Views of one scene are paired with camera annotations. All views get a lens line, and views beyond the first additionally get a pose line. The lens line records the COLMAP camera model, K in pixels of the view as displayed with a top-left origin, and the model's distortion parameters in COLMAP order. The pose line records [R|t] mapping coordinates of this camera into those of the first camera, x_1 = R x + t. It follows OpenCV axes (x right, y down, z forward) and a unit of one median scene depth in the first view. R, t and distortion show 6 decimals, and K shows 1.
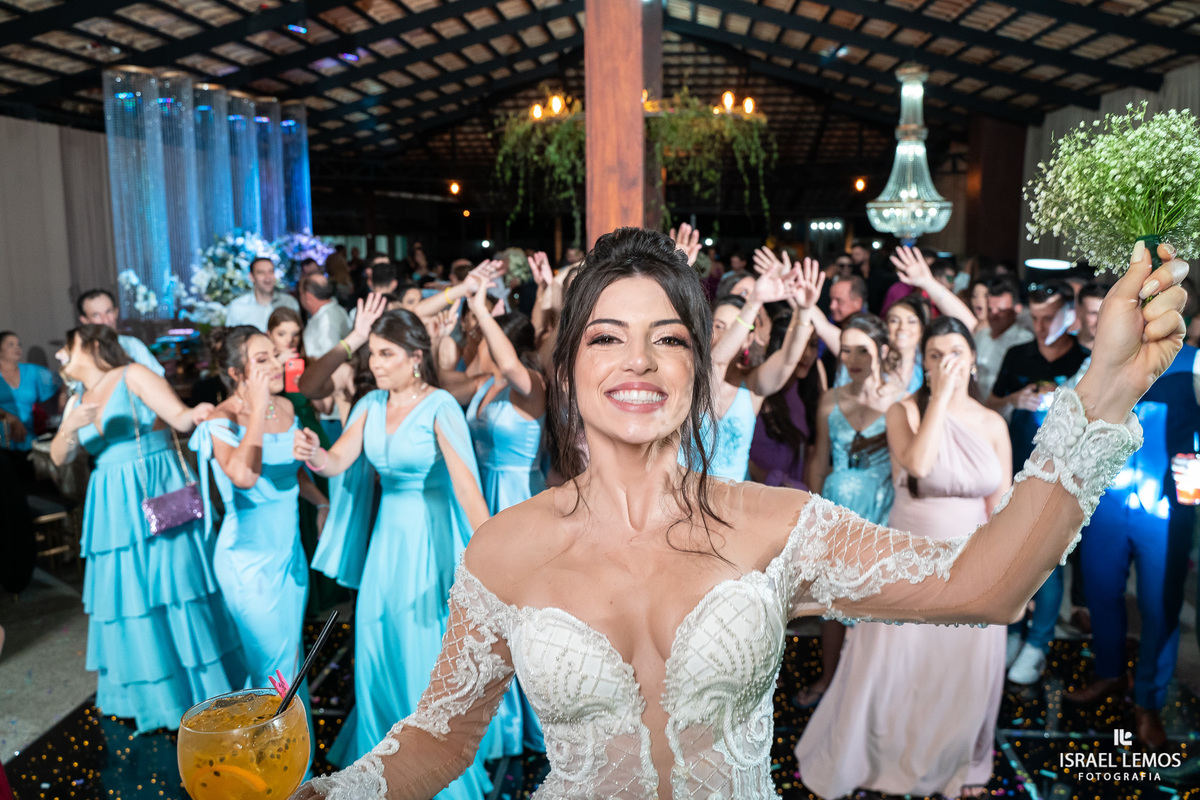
lens RADIAL K [[971.6, 0, 595.4], [0, 971.6, 409.3], [0, 0, 1]] dist [-0.122934, 0.095757]
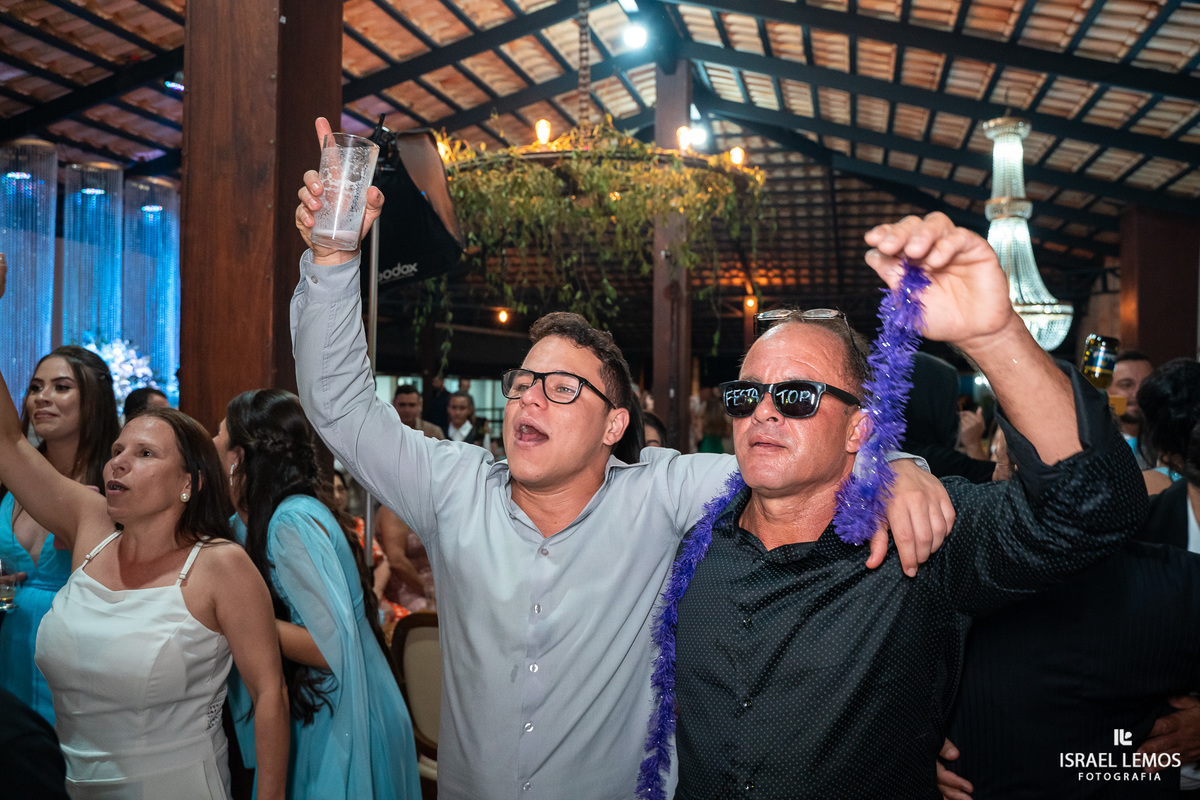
lens RADIAL K [[971.6, 0, 595.4], [0, 971.6, 409.3], [0, 0, 1]] dist [-0.122934, 0.095757]
pose [[0.985185, 0.020749, -0.170237, 0.156767], [-0.047154, 0.987167, -0.152569, -0.026364], [0.164887, 0.158336, 0.973520, 0.299757]]
